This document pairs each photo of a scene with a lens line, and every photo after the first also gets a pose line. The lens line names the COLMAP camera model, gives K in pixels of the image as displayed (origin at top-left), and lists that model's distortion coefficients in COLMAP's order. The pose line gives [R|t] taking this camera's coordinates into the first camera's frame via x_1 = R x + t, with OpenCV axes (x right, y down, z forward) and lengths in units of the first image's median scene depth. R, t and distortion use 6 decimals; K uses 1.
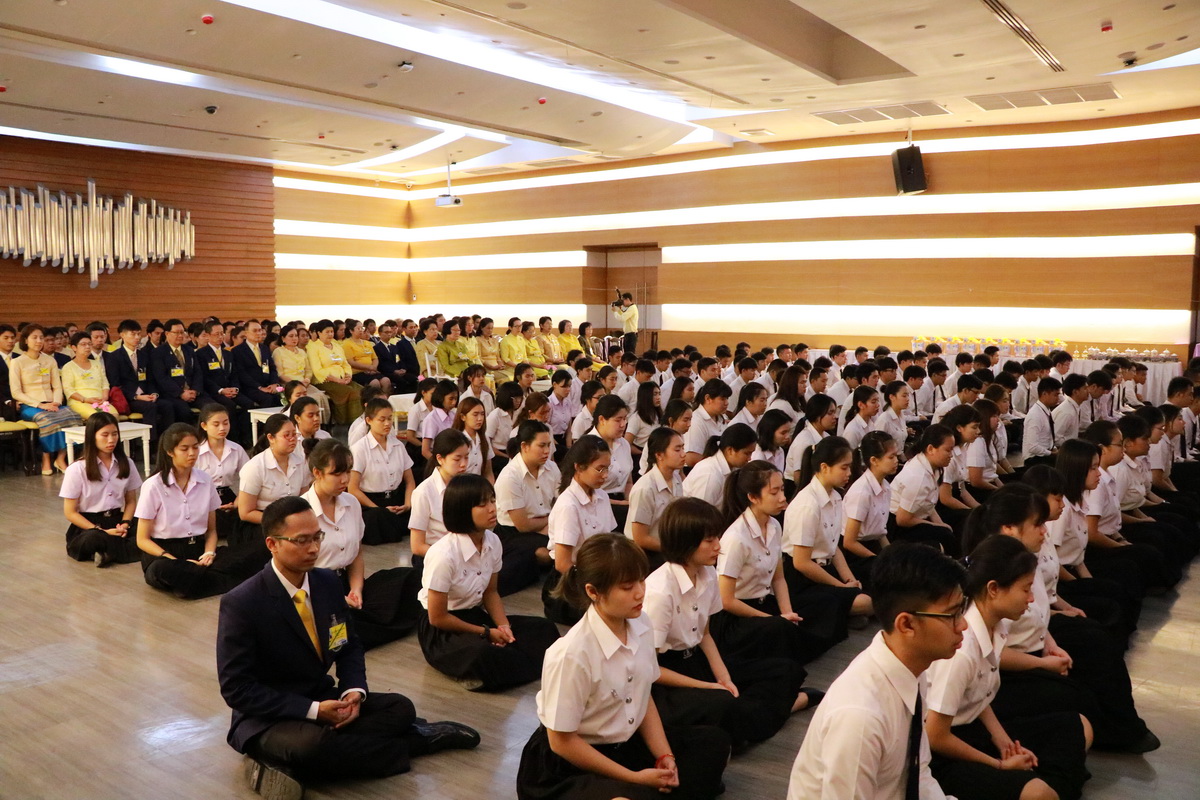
lens RADIAL K [[992.5, 0, 600.3], [0, 992.5, 407.9], [0, 0, 1]] dist [-0.176514, 0.131275]
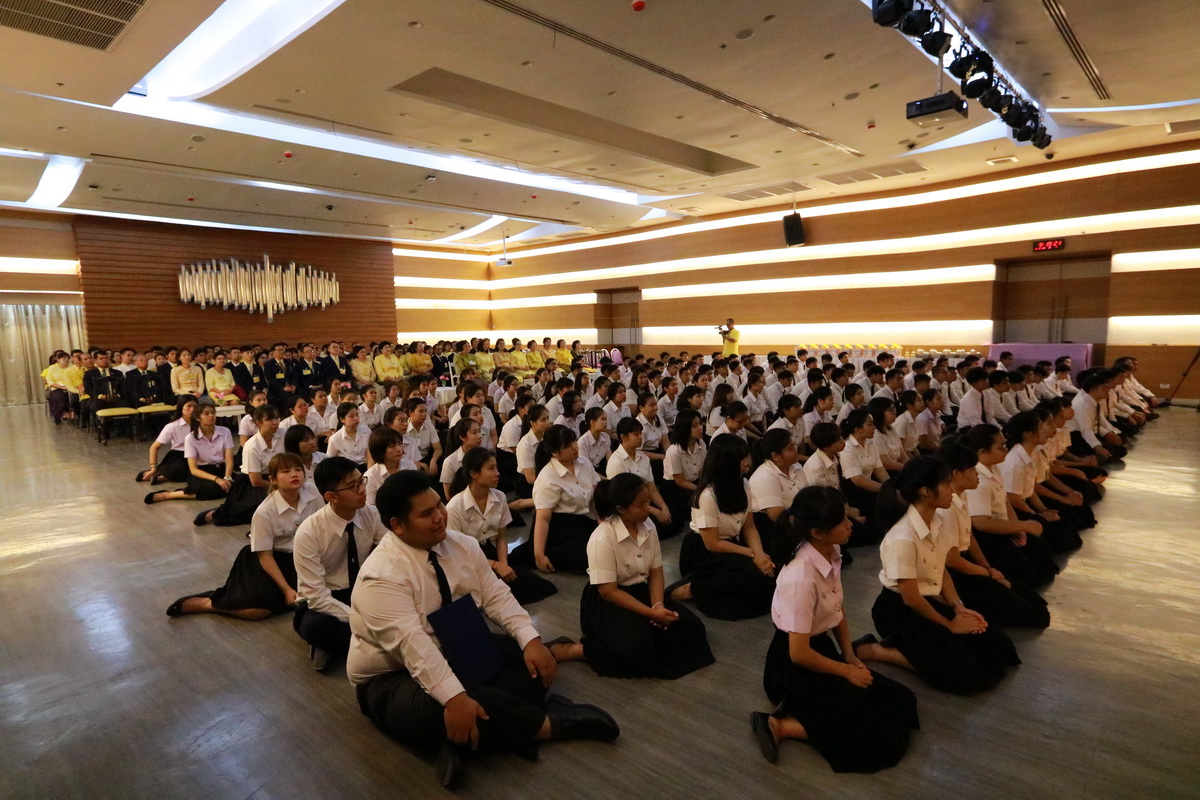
lens RADIAL K [[680.7, 0, 600.2], [0, 680.7, 412.1], [0, 0, 1]] dist [-0.008513, -0.001747]
pose [[0.993100, -0.008472, -0.116960, 0.135581], [0.010646, 0.999782, 0.017976, 0.006183], [0.116782, -0.019097, 0.992974, -0.049955]]
